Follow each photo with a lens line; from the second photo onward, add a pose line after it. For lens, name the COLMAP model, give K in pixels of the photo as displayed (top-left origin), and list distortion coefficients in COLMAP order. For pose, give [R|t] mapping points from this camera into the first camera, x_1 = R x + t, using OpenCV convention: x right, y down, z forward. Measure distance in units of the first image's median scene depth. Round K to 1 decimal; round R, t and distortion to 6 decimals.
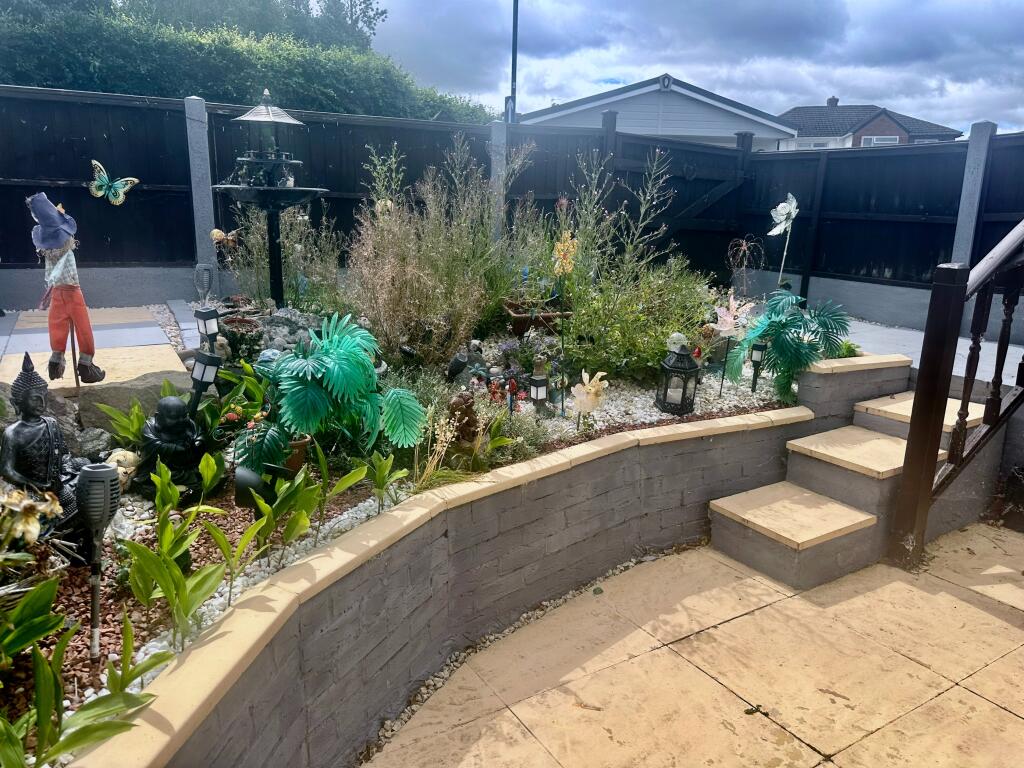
lens RADIAL K [[737.0, 0, 514.6], [0, 737.0, 385.7], [0, 0, 1]] dist [0.110685, -0.160002]
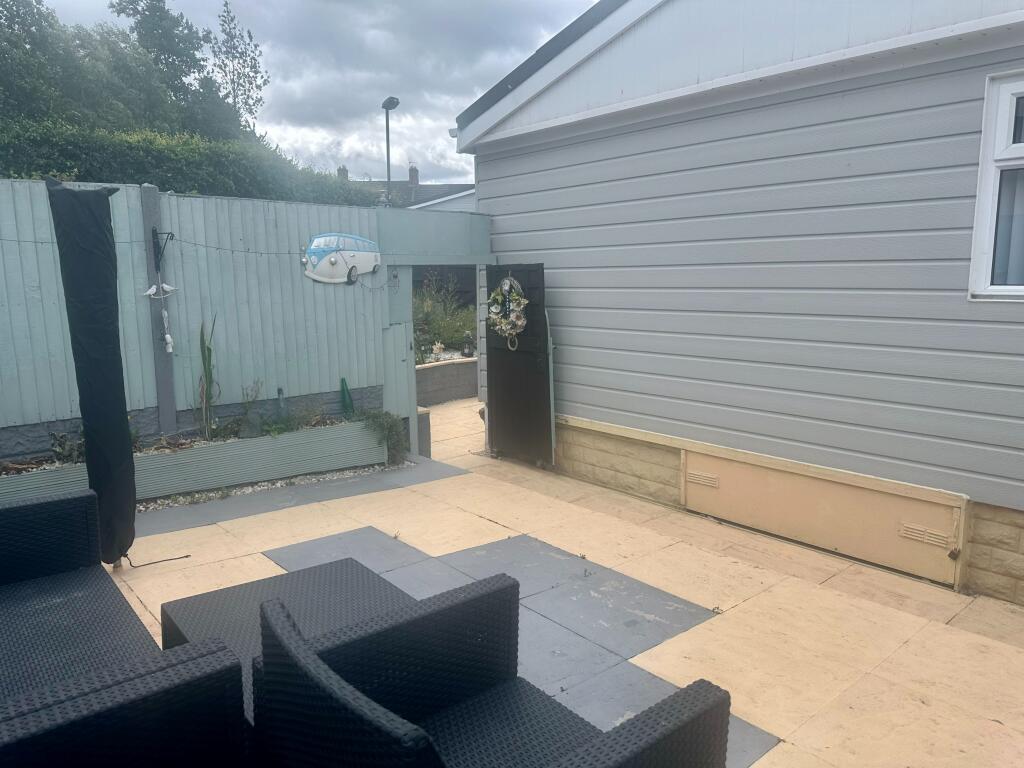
lens RADIAL K [[737.0, 0, 514.6], [0, 737.0, 385.7], [0, 0, 1]] dist [0.110685, -0.160002]
pose [[0.986660, -0.050569, 0.154740, -0.066733], [0.060418, 0.996391, -0.059623, 0.368374], [-0.151166, 0.068177, 0.986154, -2.104927]]
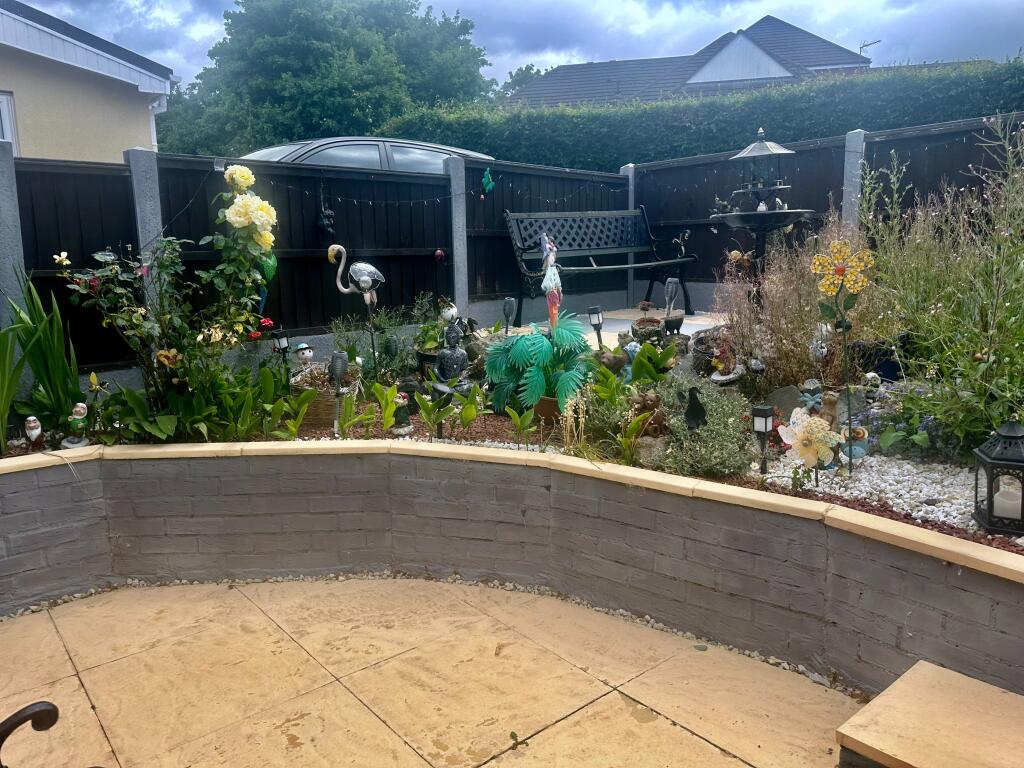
lens RADIAL K [[737.0, 0, 514.6], [0, 737.0, 385.7], [0, 0, 1]] dist [0.110685, -0.160002]
pose [[0.152396, 0.161390, -0.975053, 0.800704], [-0.200880, 0.971041, 0.129330, -0.086879], [0.967689, 0.176159, 0.180403, 0.506846]]
